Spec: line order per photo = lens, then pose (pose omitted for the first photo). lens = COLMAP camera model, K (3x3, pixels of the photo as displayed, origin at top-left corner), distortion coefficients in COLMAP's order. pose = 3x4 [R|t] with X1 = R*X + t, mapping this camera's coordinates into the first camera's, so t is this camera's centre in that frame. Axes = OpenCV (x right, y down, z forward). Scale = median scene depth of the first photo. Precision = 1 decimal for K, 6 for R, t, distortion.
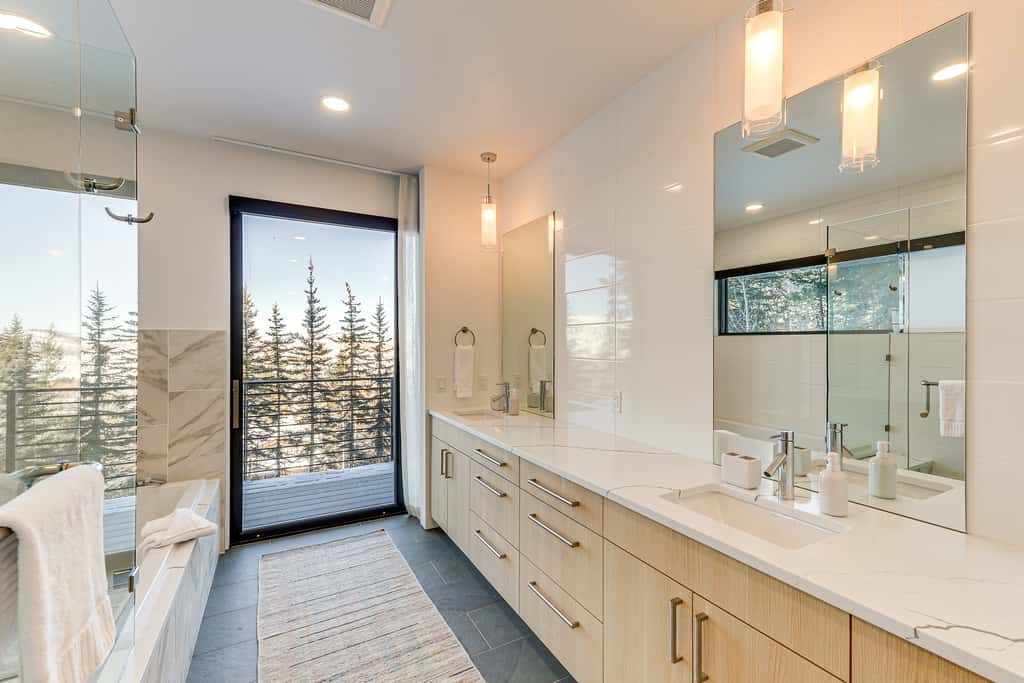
lens RADIAL K [[448.0, 0, 511.8], [0, 448.0, 344.6], [0, 0, 1]] dist [0.008934, -0.000231]
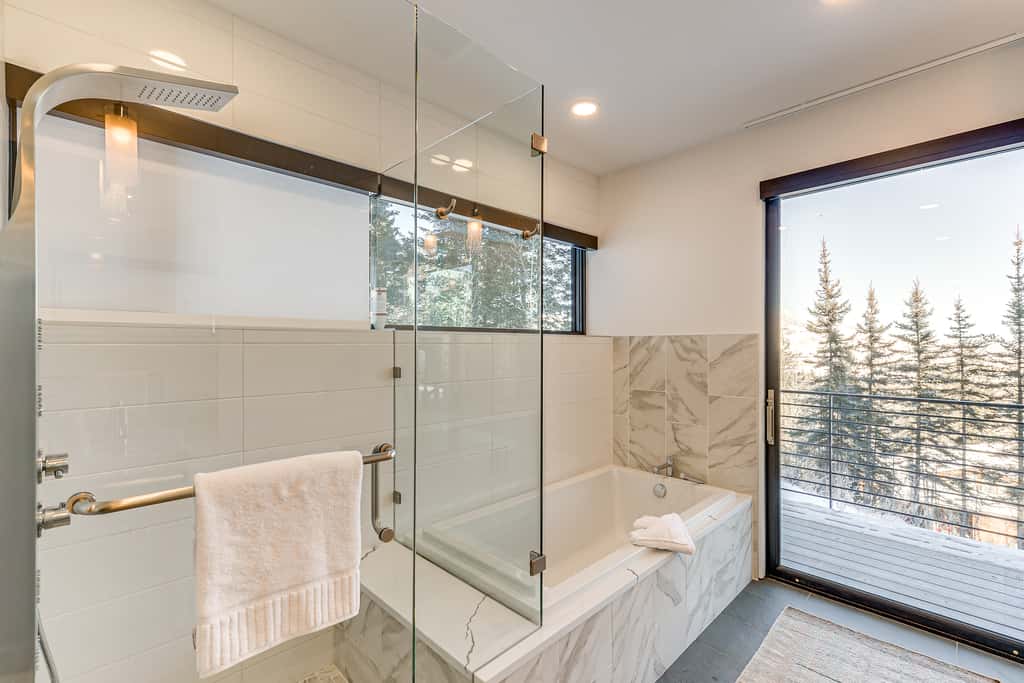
lens RADIAL K [[448.0, 0, 511.7], [0, 448.0, 344.6], [0, 0, 1]] dist [0.008934, -0.000231]
pose [[0.299322, -0.005004, -0.954139, 0.049128], [-0.003817, 0.999972, -0.006442, -0.001073], [0.954144, 0.005570, 0.299295, 0.166820]]
